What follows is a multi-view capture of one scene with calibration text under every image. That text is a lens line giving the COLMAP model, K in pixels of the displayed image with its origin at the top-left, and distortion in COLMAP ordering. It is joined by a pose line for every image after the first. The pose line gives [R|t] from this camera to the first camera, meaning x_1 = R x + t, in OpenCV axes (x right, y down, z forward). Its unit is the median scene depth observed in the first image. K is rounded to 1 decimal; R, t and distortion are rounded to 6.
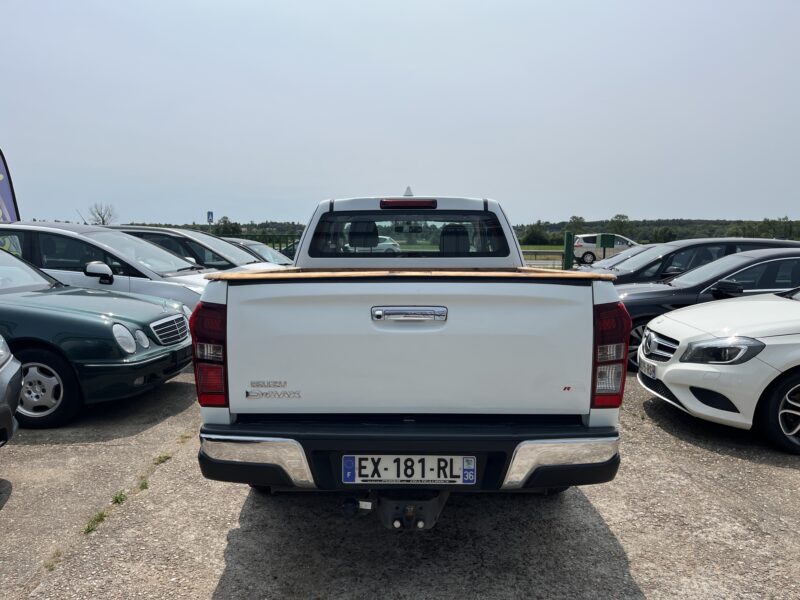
lens RADIAL K [[613.1, 0, 400.0], [0, 613.1, 300.0], [0, 0, 1]] dist [0.052776, -0.074612]
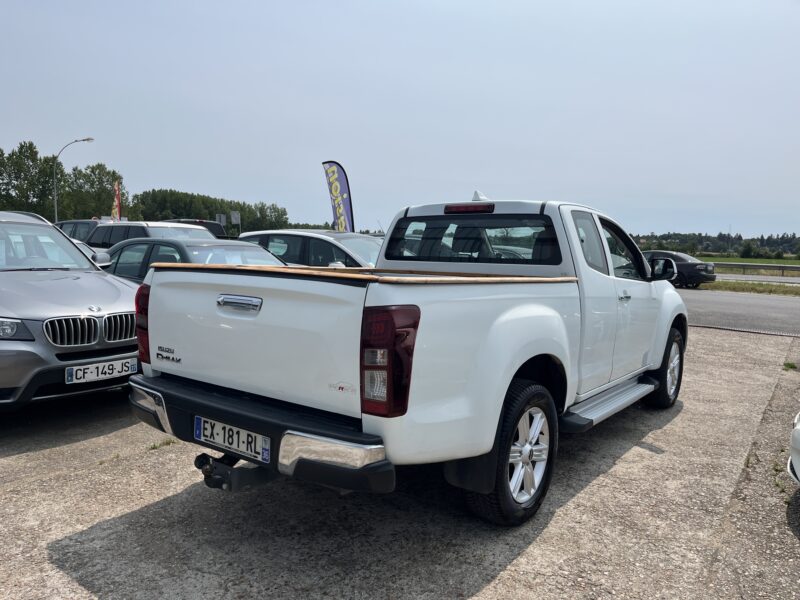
lens RADIAL K [[613.1, 0, 400.0], [0, 613.1, 300.0], [0, 0, 1]] dist [0.052776, -0.074612]
pose [[0.807054, 0.068047, -0.586543, 0.910208], [-0.078714, 0.996870, 0.007343, -0.013891], [0.585207, 0.040243, 0.809885, 0.241523]]
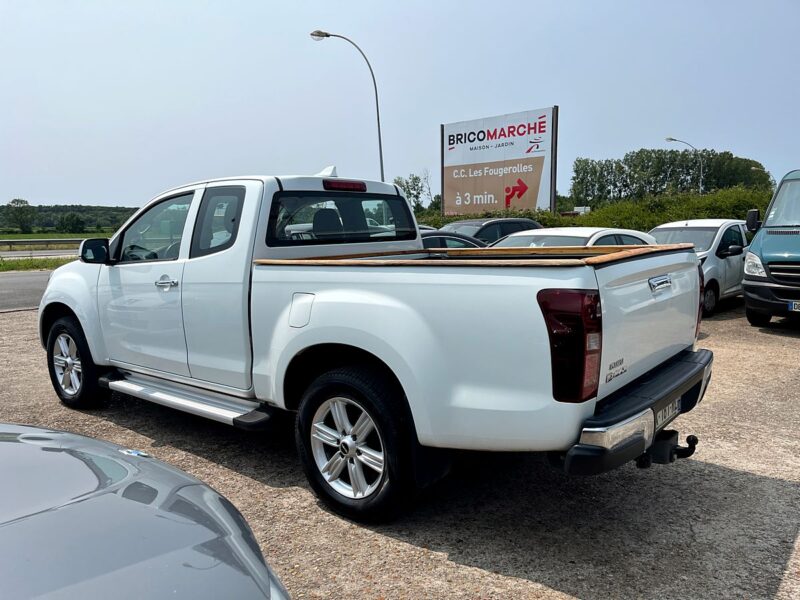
lens RADIAL K [[613.1, 0, 400.0], [0, 613.1, 300.0], [0, 0, 1]] dist [0.052776, -0.074612]
pose [[0.623061, -0.104028, 0.775225, -1.189988], [0.087428, 0.994168, 0.063141, -0.062490], [-0.777272, 0.028435, 0.628522, 0.624795]]
